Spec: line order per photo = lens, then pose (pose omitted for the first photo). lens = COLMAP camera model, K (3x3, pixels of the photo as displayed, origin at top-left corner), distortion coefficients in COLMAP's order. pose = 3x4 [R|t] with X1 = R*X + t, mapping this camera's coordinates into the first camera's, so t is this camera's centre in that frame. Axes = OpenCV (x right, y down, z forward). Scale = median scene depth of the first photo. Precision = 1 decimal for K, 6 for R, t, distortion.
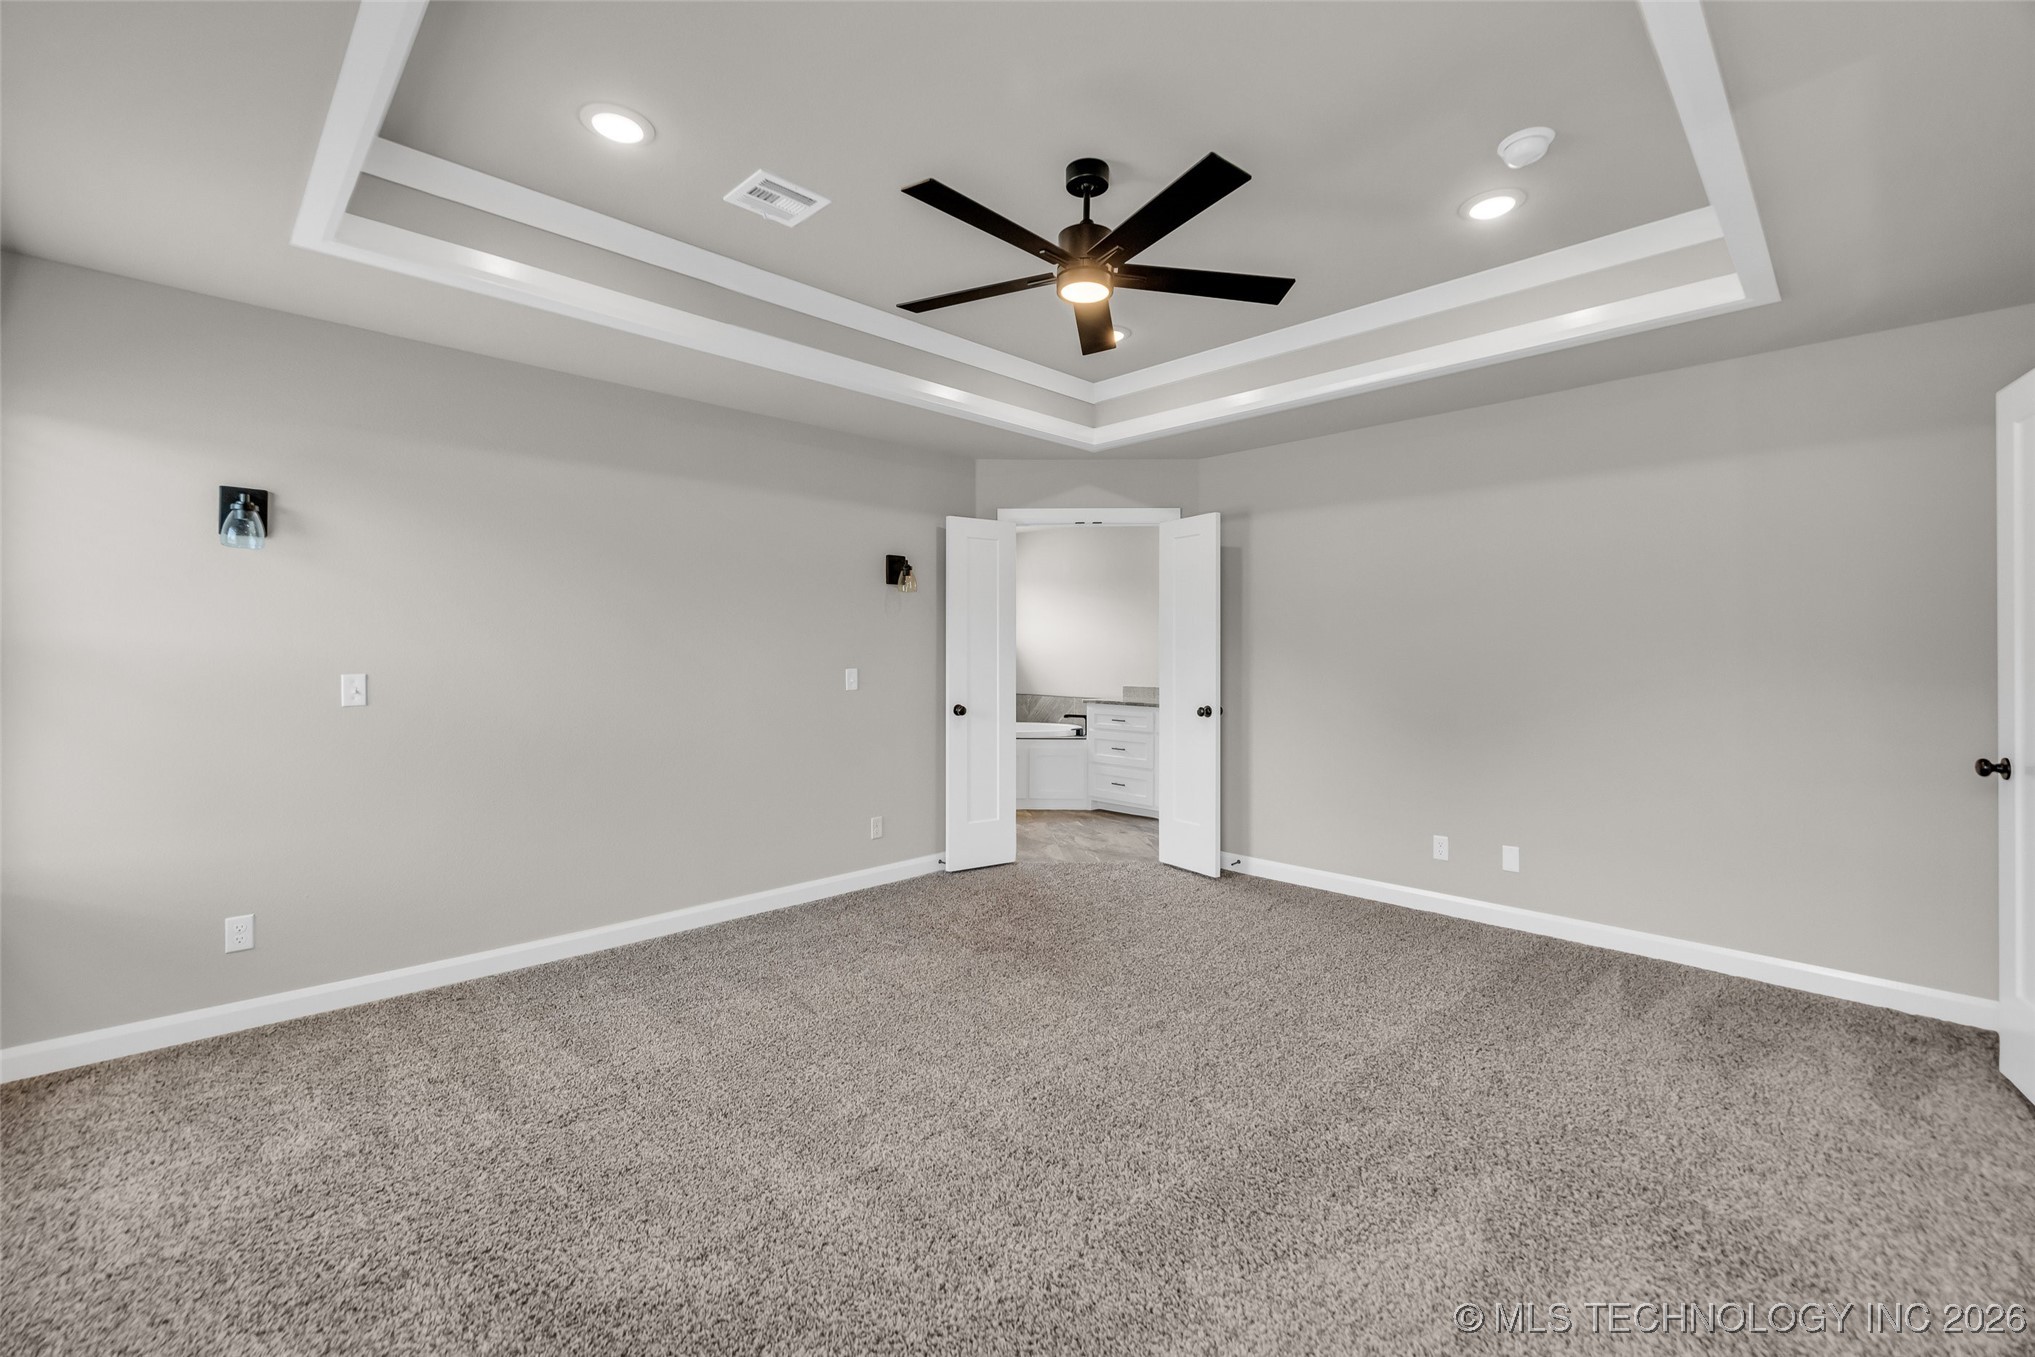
lens RADIAL K [[857.0, 0, 1016.1], [0, 857.0, 644.9], [0, 0, 1]] dist [-0.002673, 0.000236]
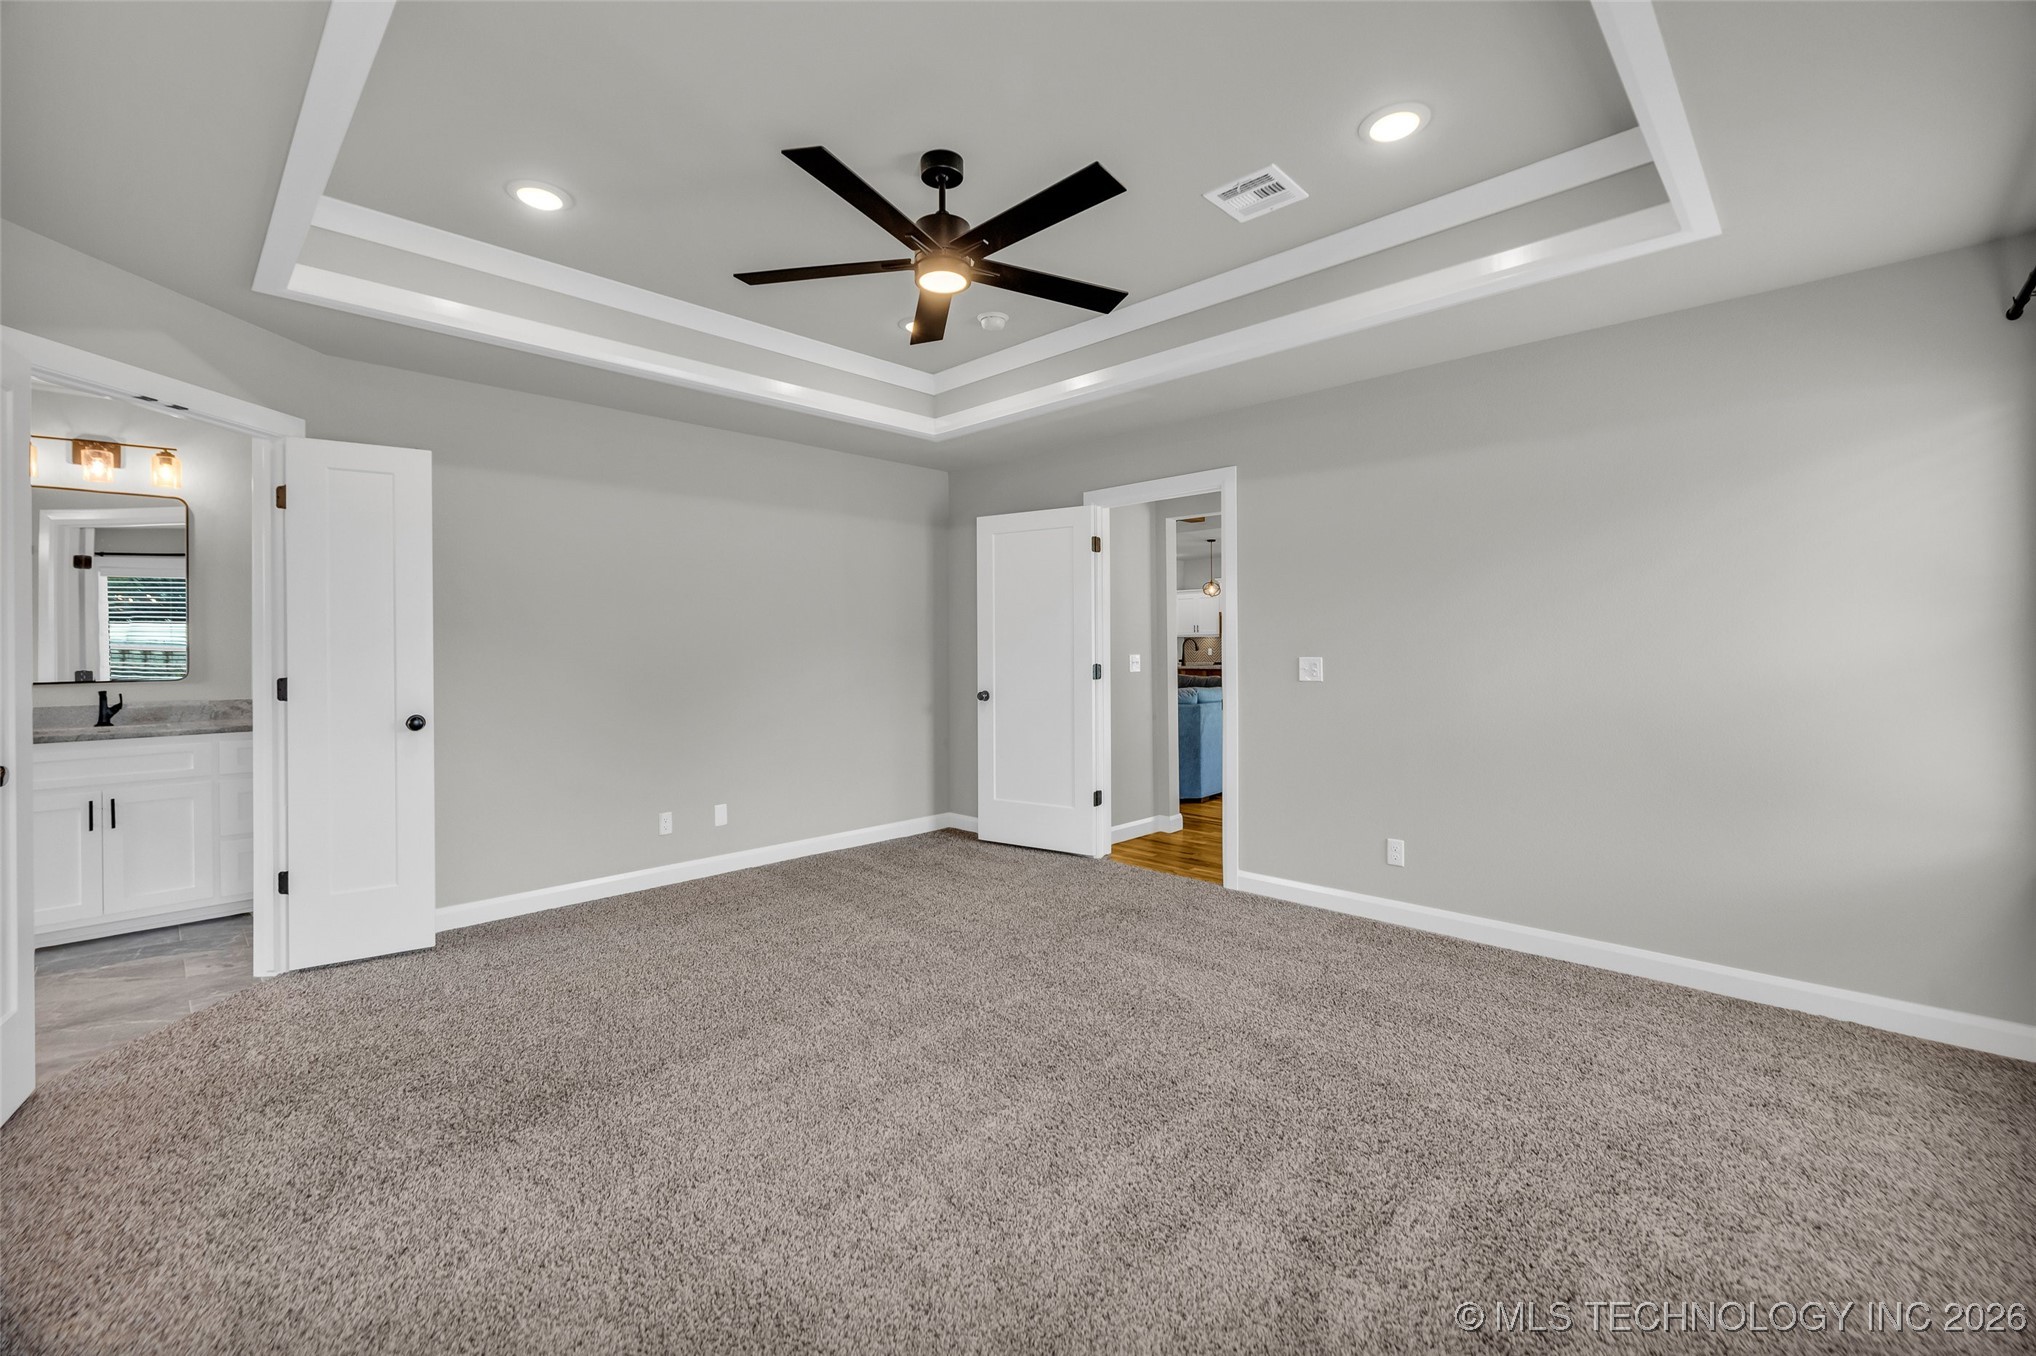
lens RADIAL K [[862.7, 0, 1022.5], [0, 862.7, 646.0], [0, 0, 1]] dist [-0.001375, -0.000159]
pose [[-0.007327, -0.005774, 0.999956, -0.912643], [-0.006205, 0.999964, 0.005728, 0.010629], [-0.999954, -0.006163, -0.007362, 0.885395]]
